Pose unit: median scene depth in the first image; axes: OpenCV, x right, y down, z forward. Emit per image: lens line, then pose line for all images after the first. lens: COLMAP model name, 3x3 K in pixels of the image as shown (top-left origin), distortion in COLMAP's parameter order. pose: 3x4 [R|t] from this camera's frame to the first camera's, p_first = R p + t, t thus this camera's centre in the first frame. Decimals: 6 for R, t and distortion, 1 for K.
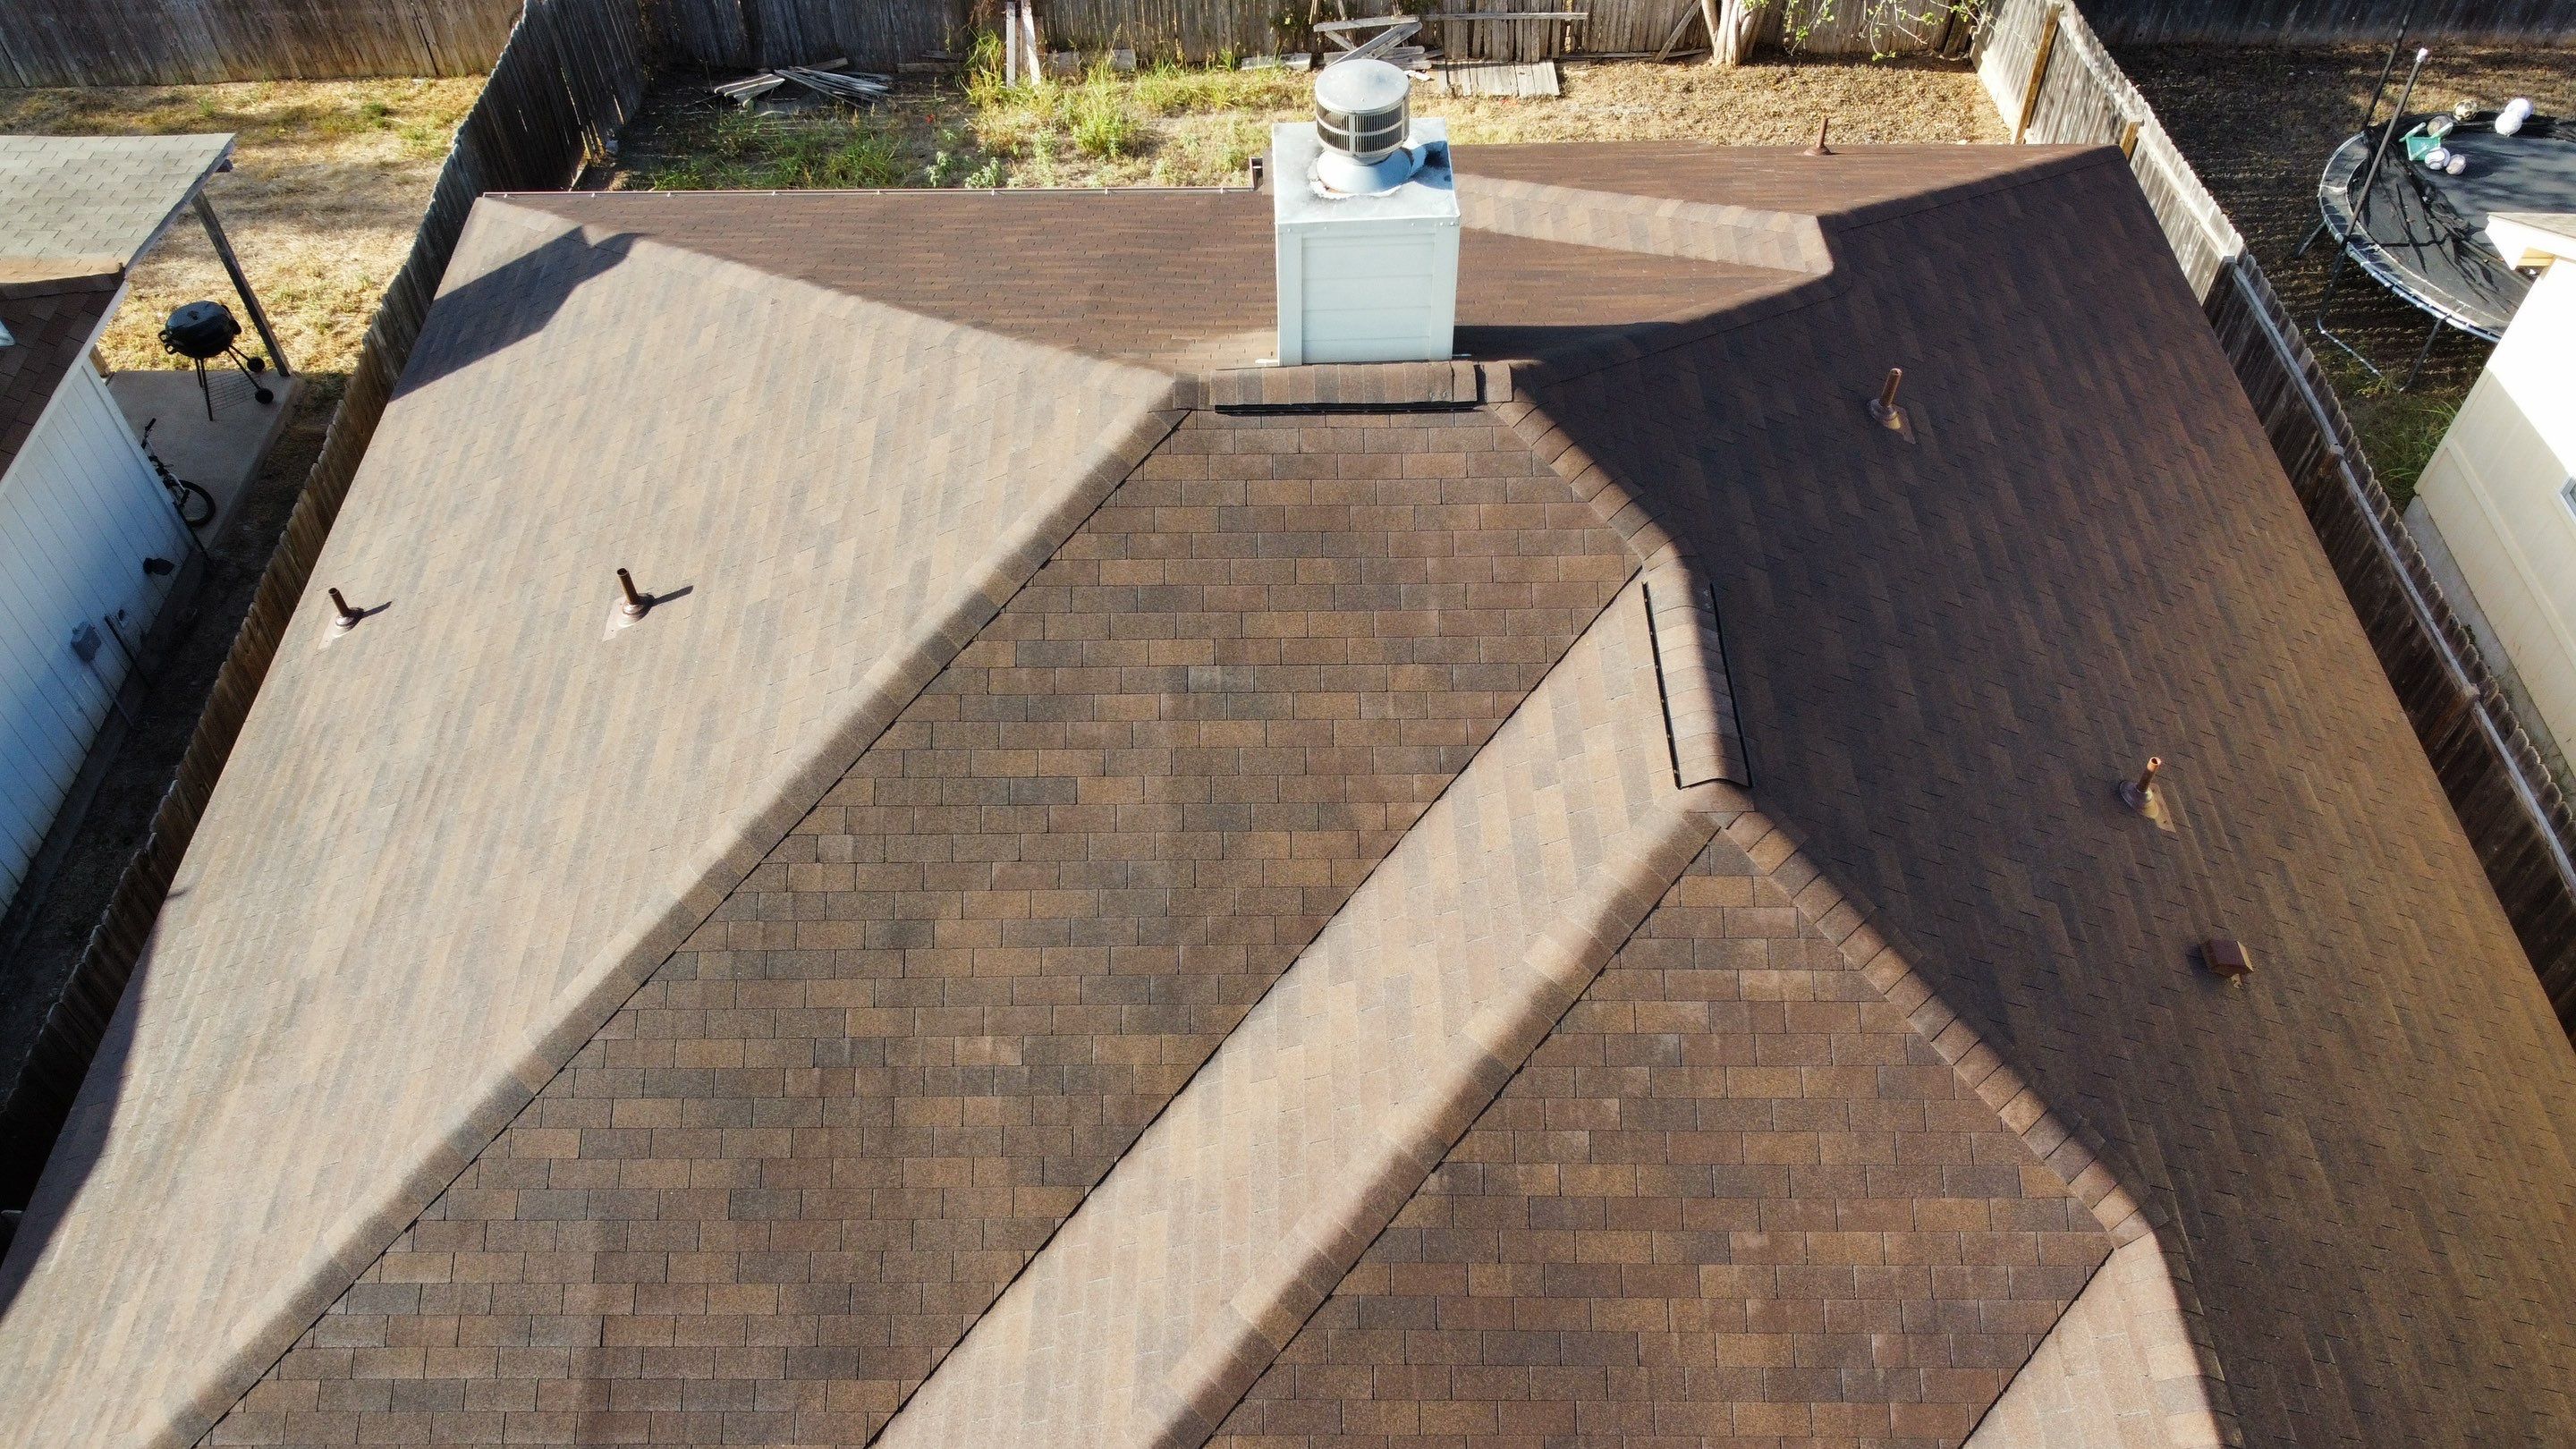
lens RADIAL K [[1950.4, 0, 1286.7], [0, 1950.4, 742.8], [0, 0, 1]] dist [0.007940, -0.017645]
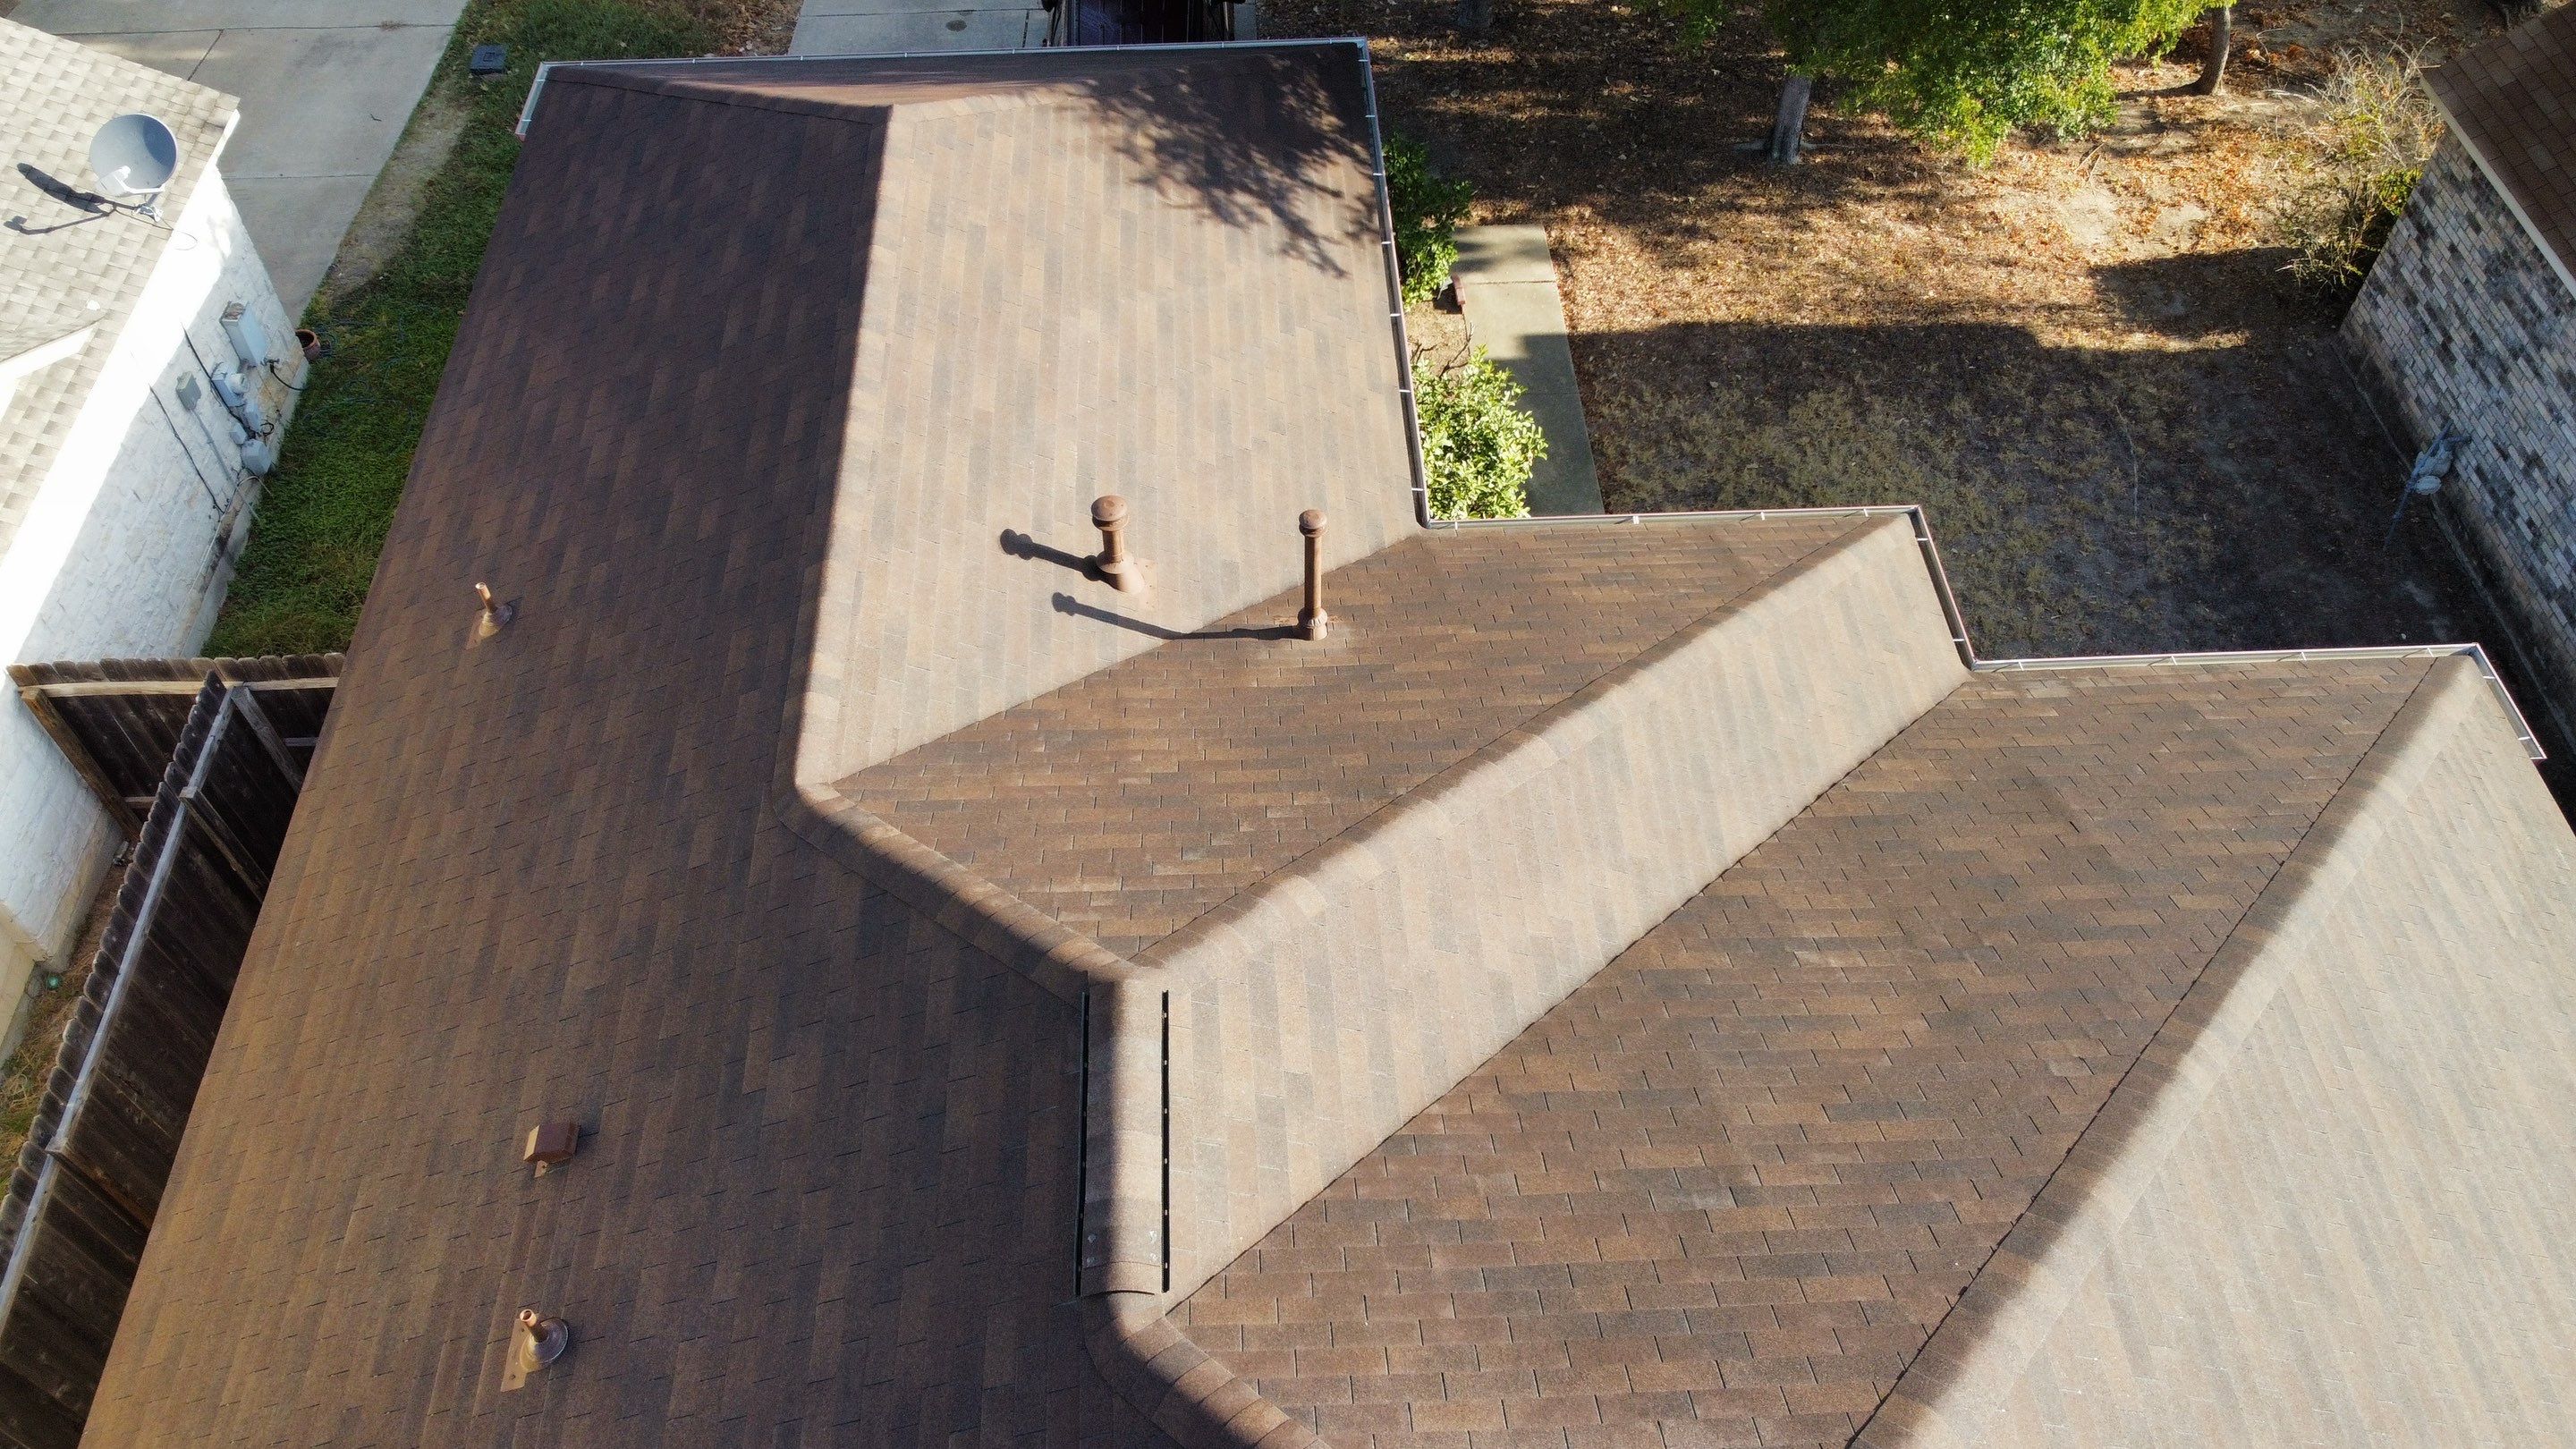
lens RADIAL K [[1950.4, 0, 1286.2], [0, 1950.4, 735.5], [0, 0, 1]] dist [0.007940, -0.017645]
pose [[-0.999233, 0.031162, -0.023710, 0.143891], [-0.029050, -0.183947, 0.982507, -0.764058], [0.026255, 0.982442, 0.184711, 0.633469]]
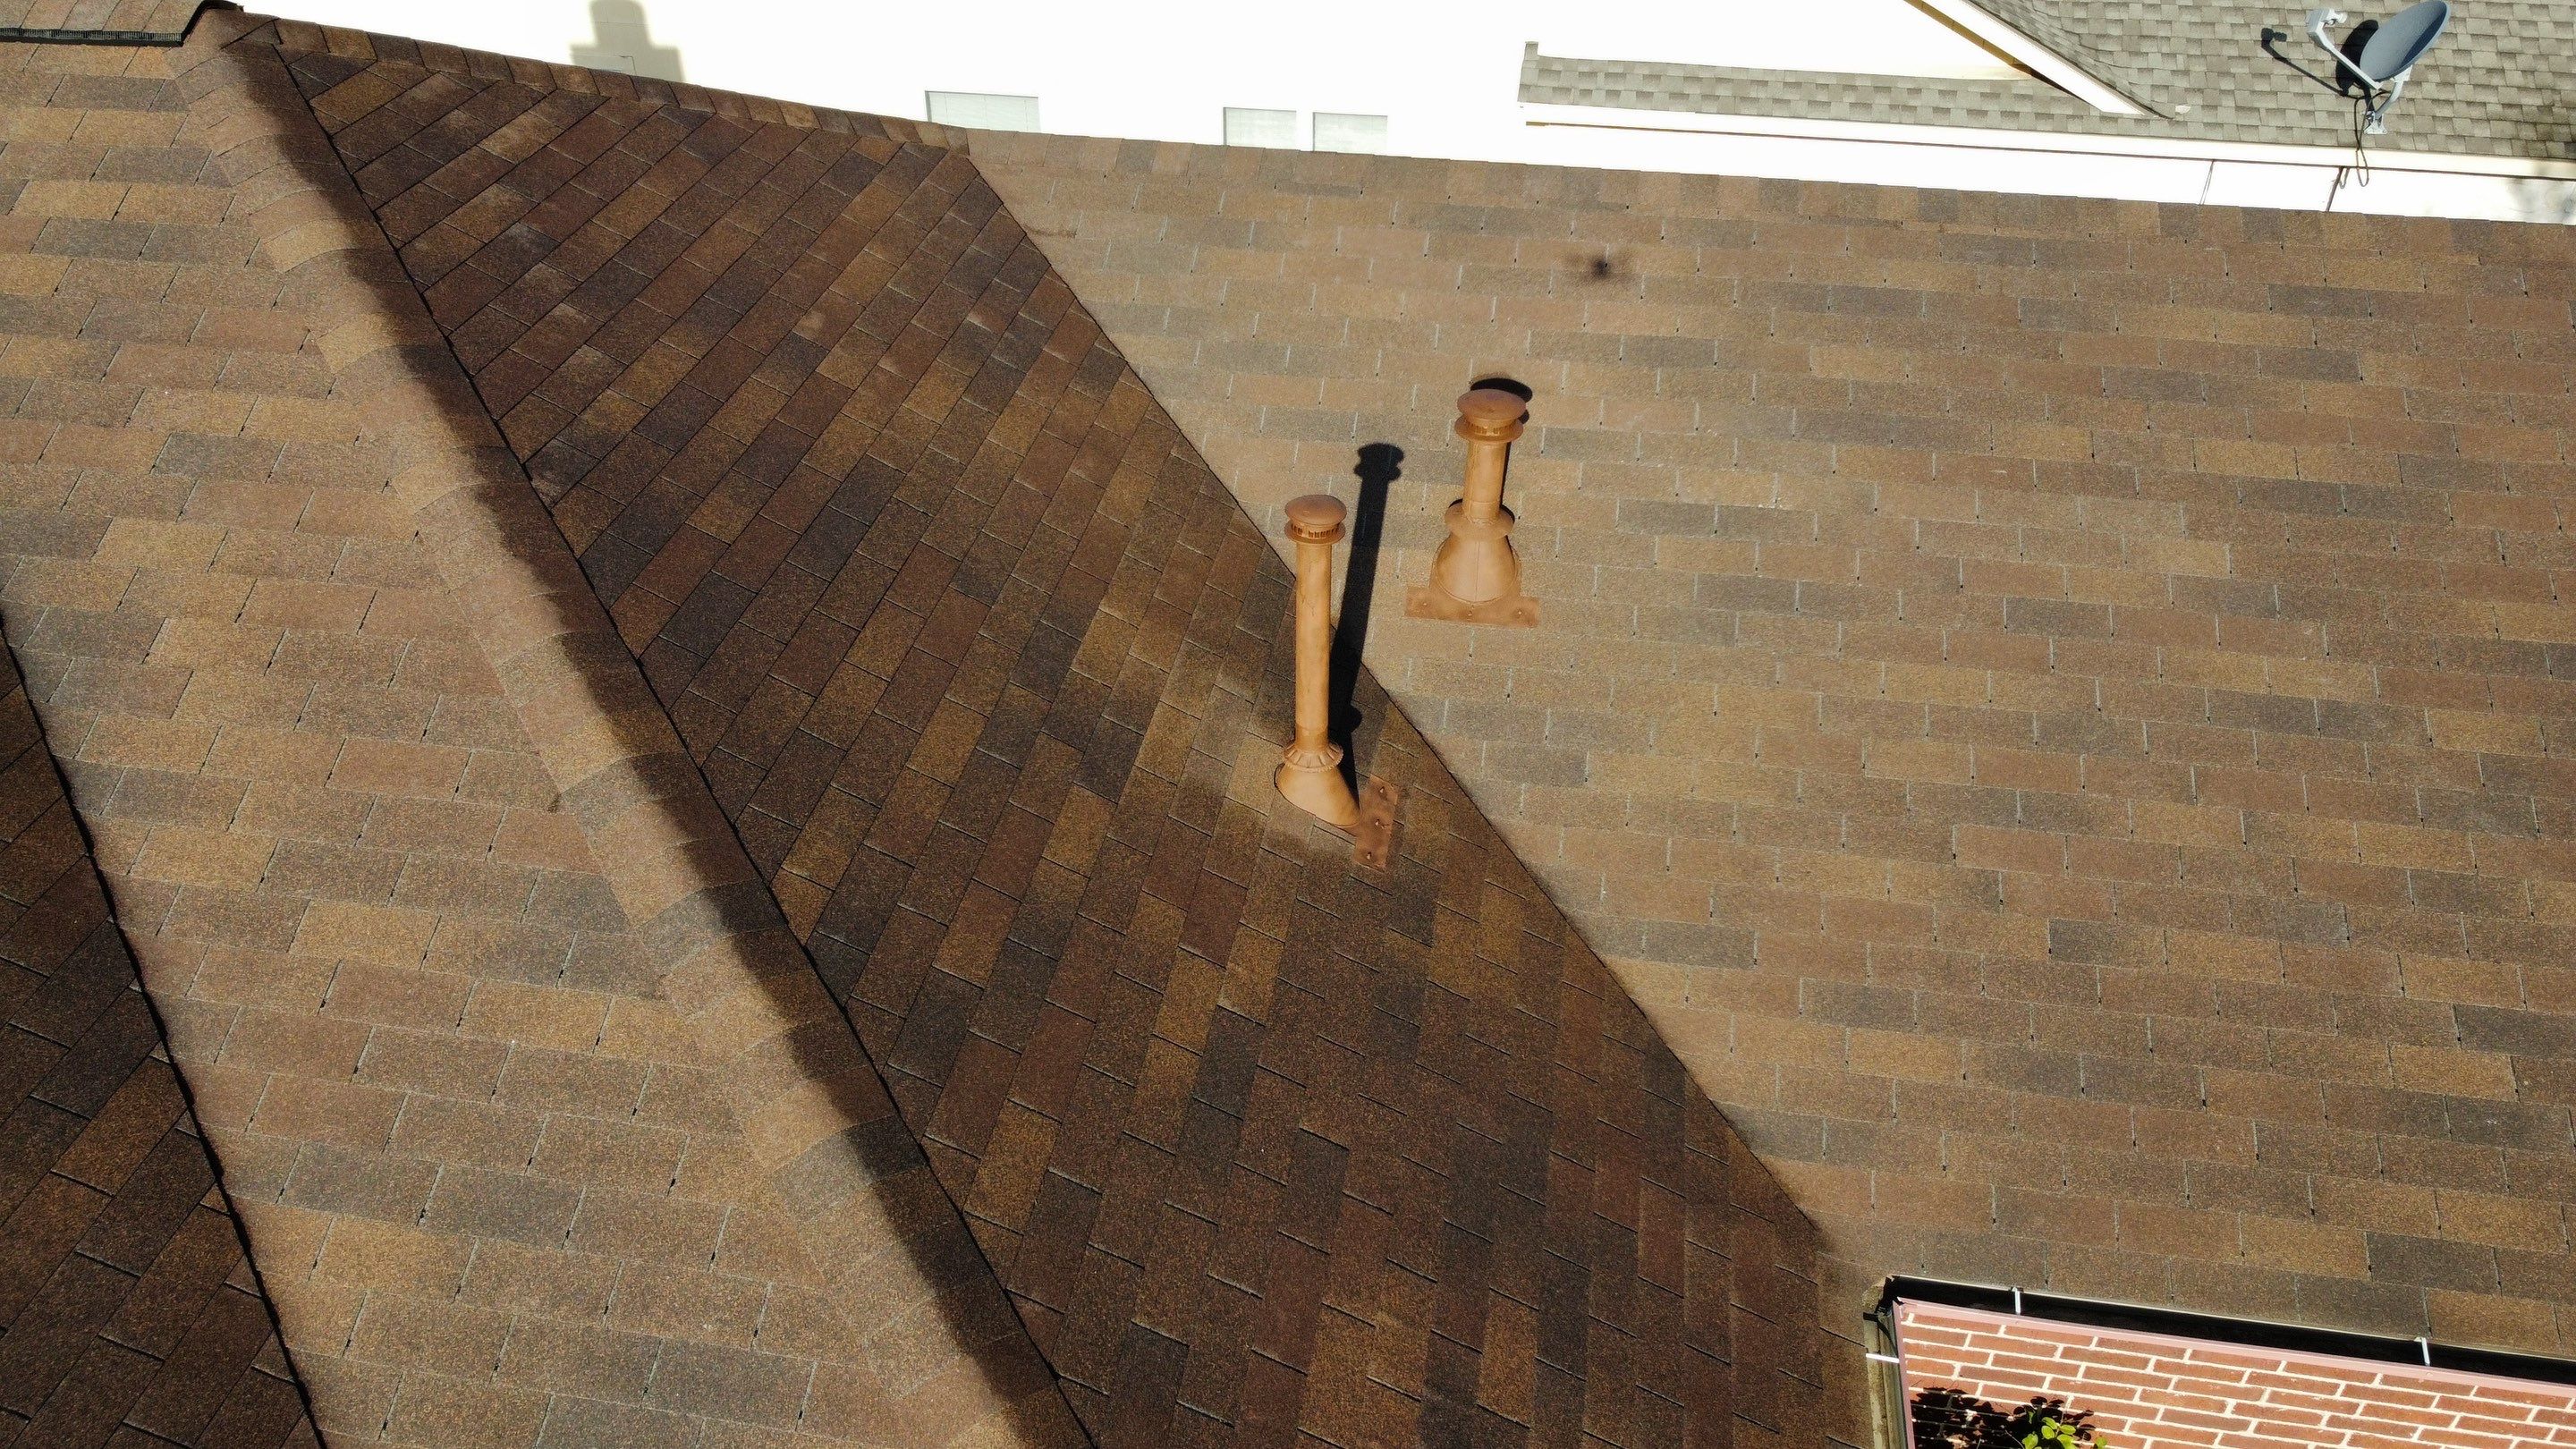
lens RADIAL K [[1950.4, 0, 1285.4], [0, 1950.4, 739.7], [0, 0, 1]] dist [0.007940, -0.017645]
pose [[0.169597, -0.580685, 0.796268, -0.355091], [0.752578, 0.597971, 0.275784, 0.235079], [-0.636288, 0.552482, 0.538425, 0.475752]]
